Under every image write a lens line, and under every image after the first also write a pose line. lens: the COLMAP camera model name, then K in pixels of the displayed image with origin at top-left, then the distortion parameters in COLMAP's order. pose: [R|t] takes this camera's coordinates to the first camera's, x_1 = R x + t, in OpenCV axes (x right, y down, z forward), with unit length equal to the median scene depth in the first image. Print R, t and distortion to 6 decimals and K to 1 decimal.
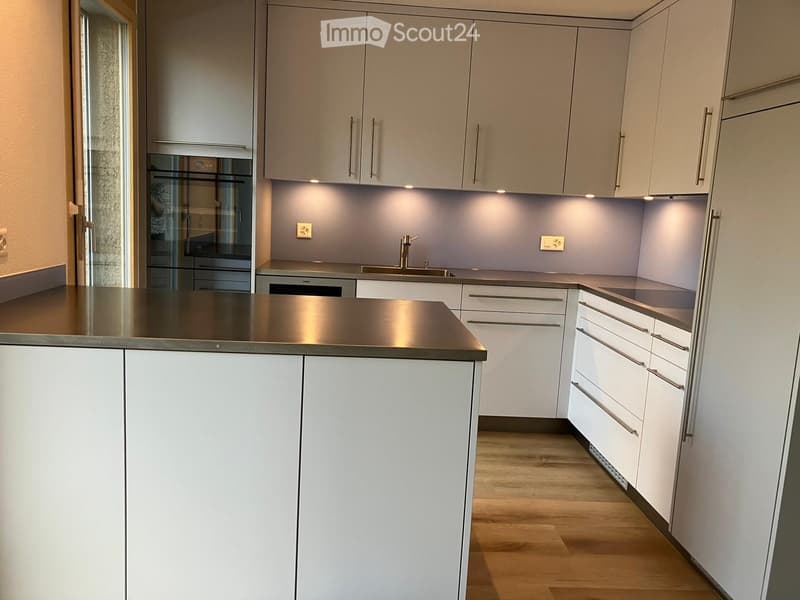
lens RADIAL K [[634.1, 0, 399.2], [0, 634.1, 324.7], [0, 0, 1]] dist [0.008361, -0.003894]
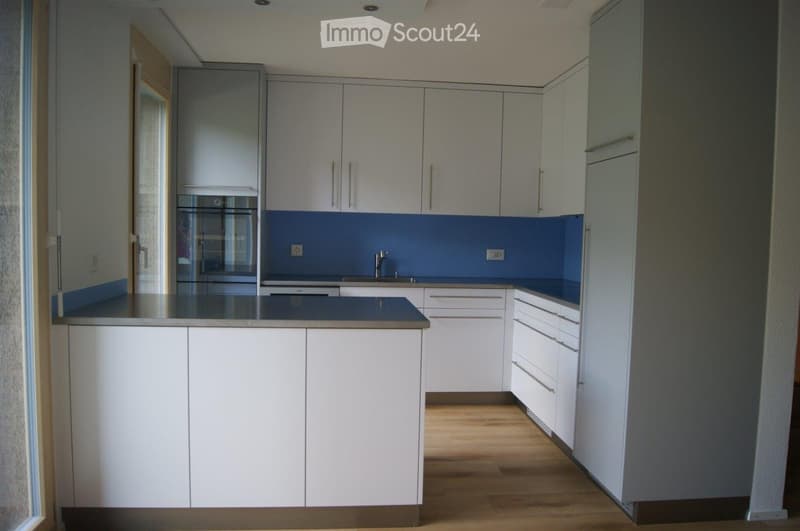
lens RADIAL K [[607.4, 0, 400.0], [0, 607.4, 265.5], [0, 0, 1]] dist [-0.002664, -0.000355]
pose [[0.998835, -0.031648, 0.036436, 0.010407], [0.035958, 0.991573, -0.124458, 0.046213], [-0.032190, 0.125623, 0.991556, -0.236868]]
